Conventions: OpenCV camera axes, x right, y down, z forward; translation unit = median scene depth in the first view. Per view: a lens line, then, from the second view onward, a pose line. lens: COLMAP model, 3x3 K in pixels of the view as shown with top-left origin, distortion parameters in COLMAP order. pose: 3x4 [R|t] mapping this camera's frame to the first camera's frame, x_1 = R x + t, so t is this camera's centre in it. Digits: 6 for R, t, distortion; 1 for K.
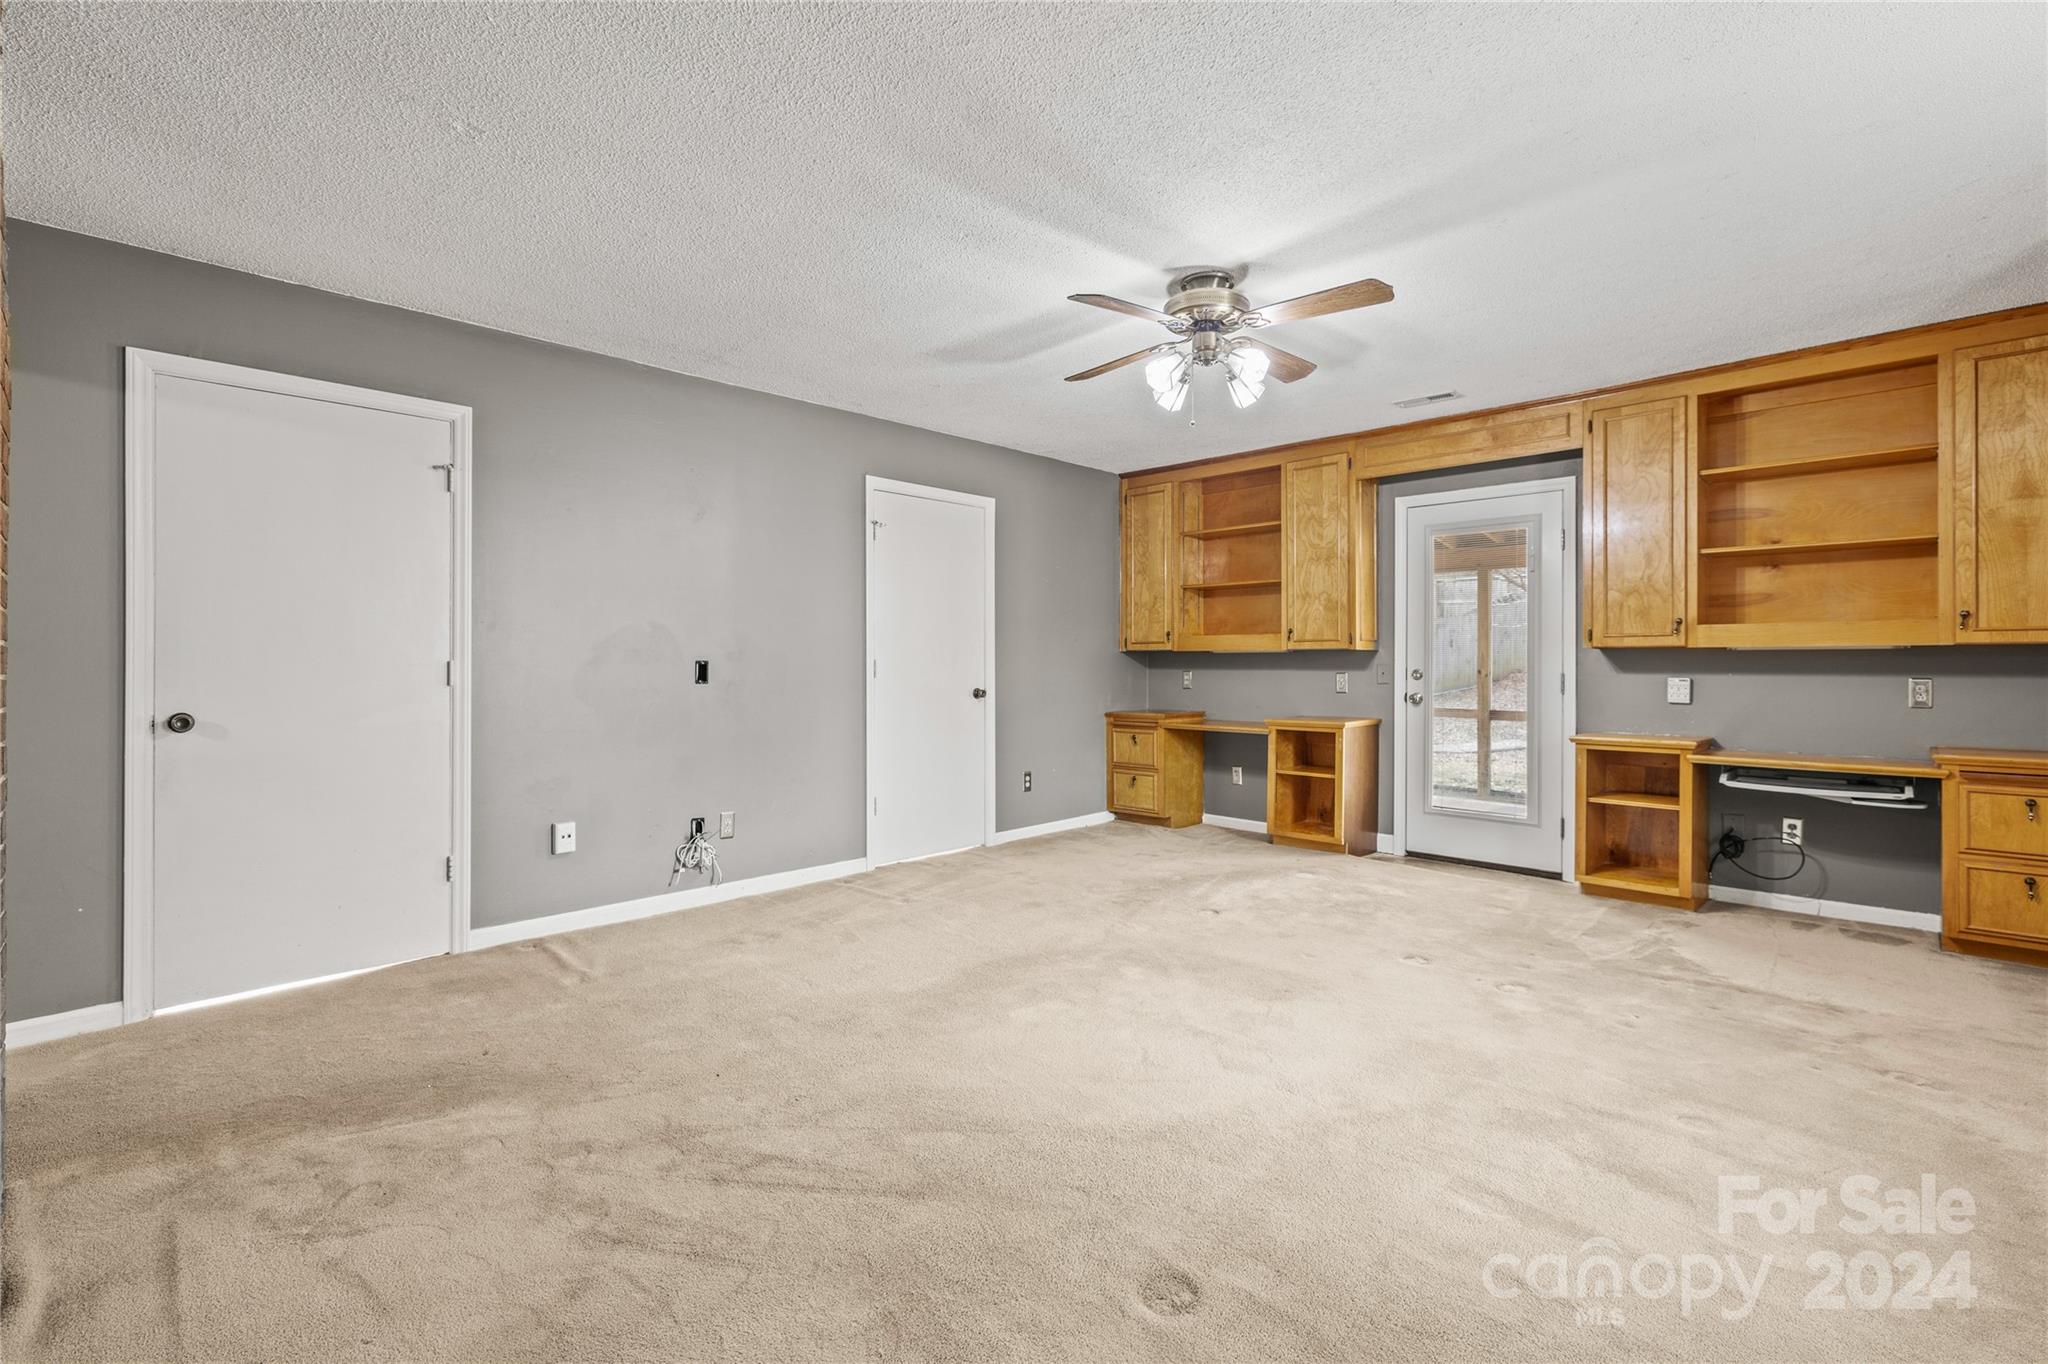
lens RADIAL K [[880.7, 0, 1029.0], [0, 880.7, 671.6], [0, 0, 1]] dist [-0.001364, 0.000373]
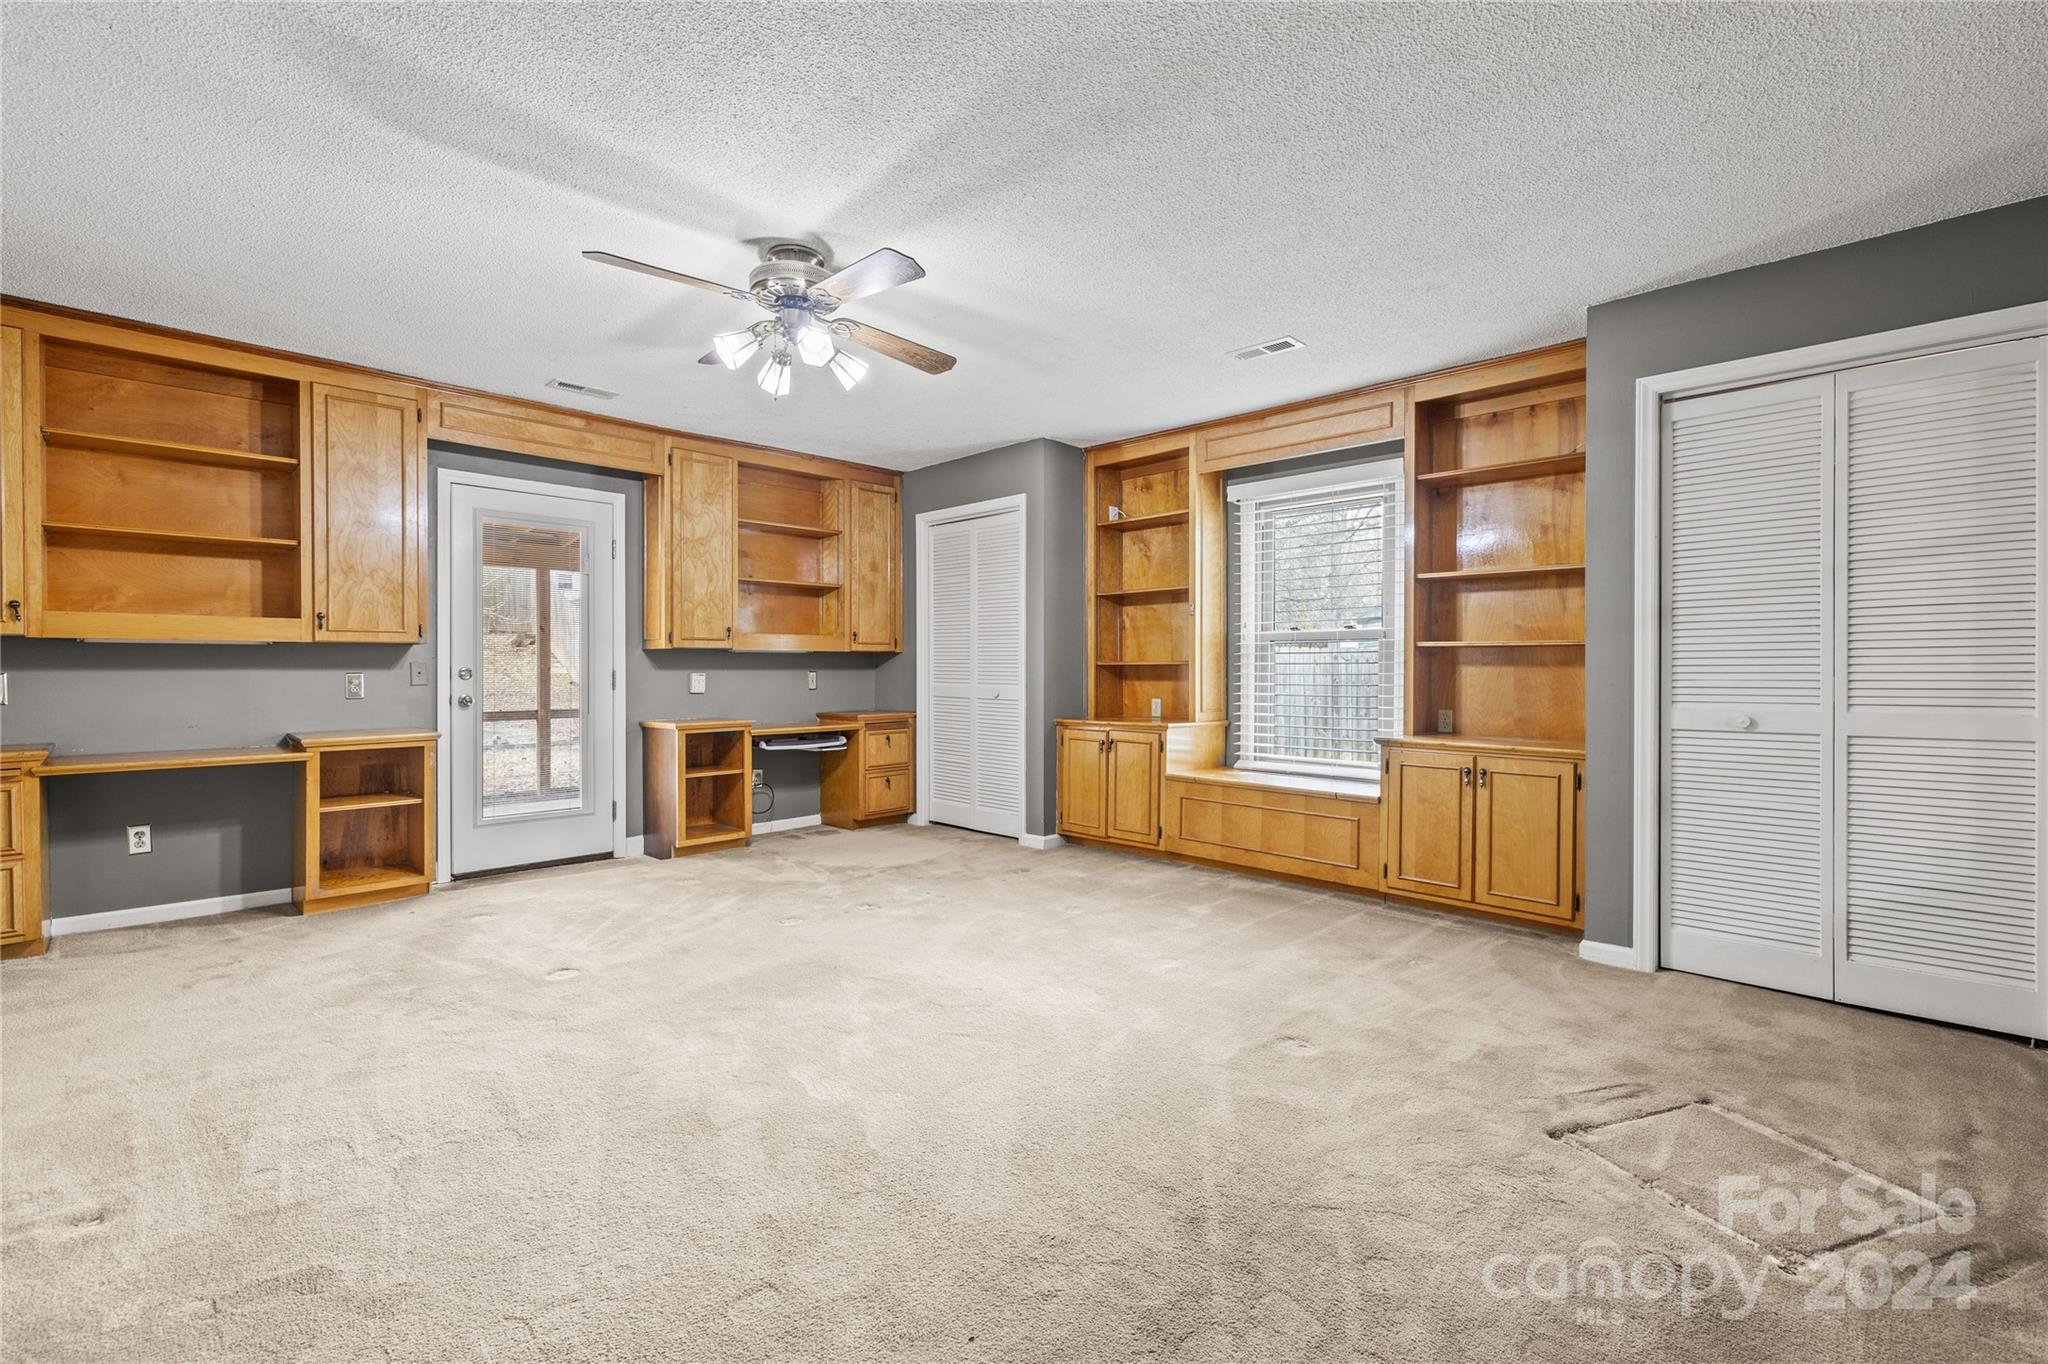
lens RADIAL K [[880.7, 0, 1026.5], [0, 880.7, 673.2], [0, 0, 1]] dist [-0.001364, 0.000373]
pose [[0.010714, -0.012216, 0.999868, -0.461870], [0.004999, 0.999914, 0.012163, -0.005135], [-0.999930, 0.004868, 0.010774, 0.447056]]
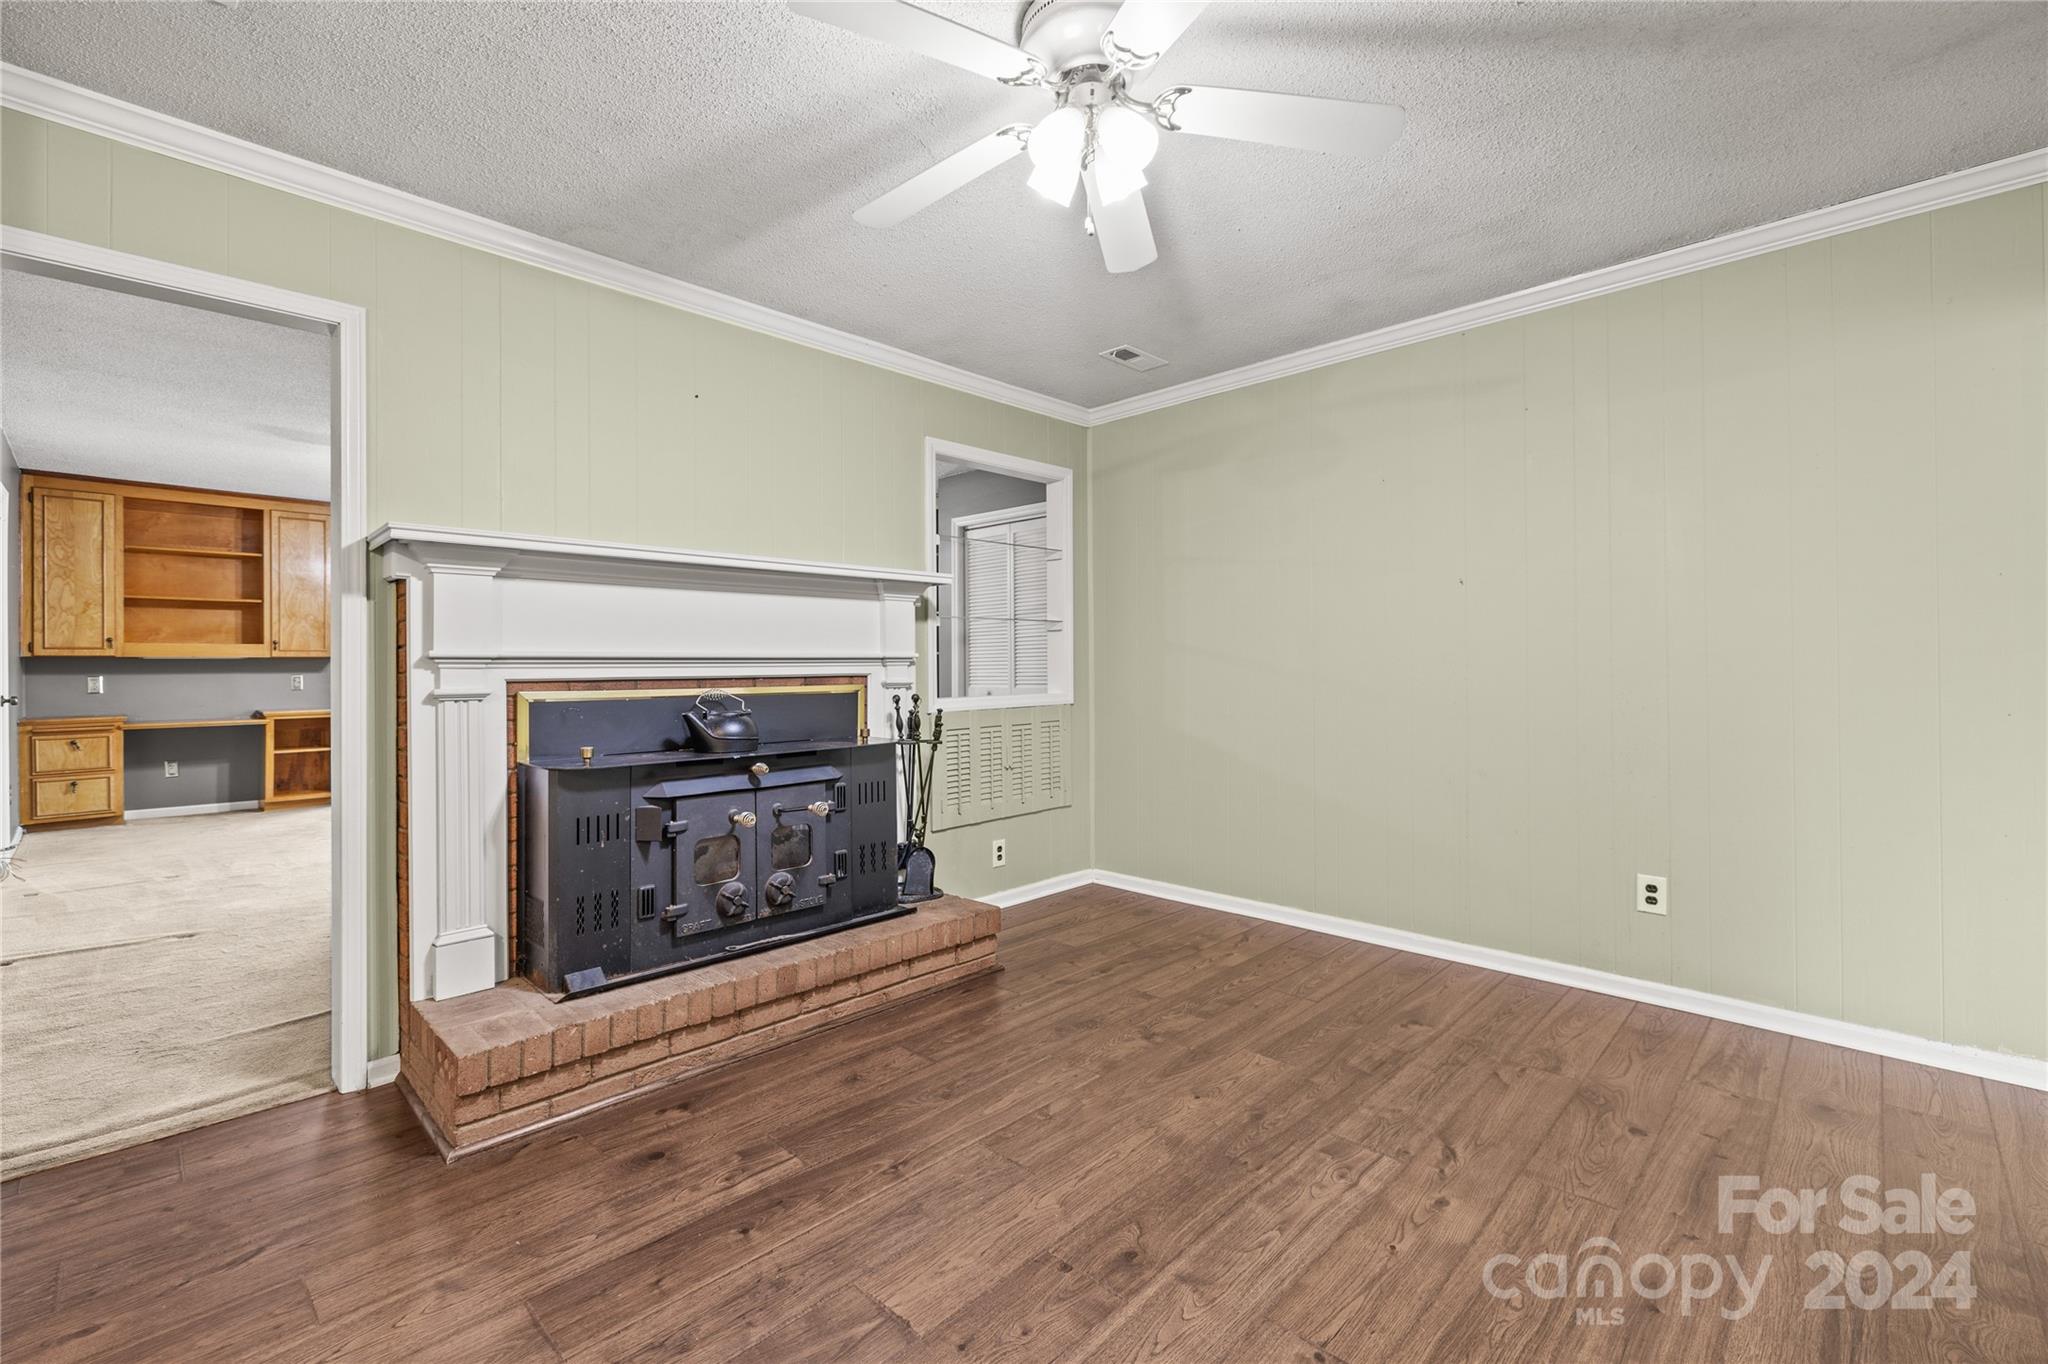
lens RADIAL K [[880.7, 0, 1017.9], [0, 880.7, 663.4], [0, 0, 1]] dist [-0.001364, 0.000373]
pose [[0.005212, 0.000619, 0.999986, -1.062239], [0.012056, 0.999927, -0.000682, -0.002151], [-0.999914, 0.012060, 0.005205, -0.091389]]
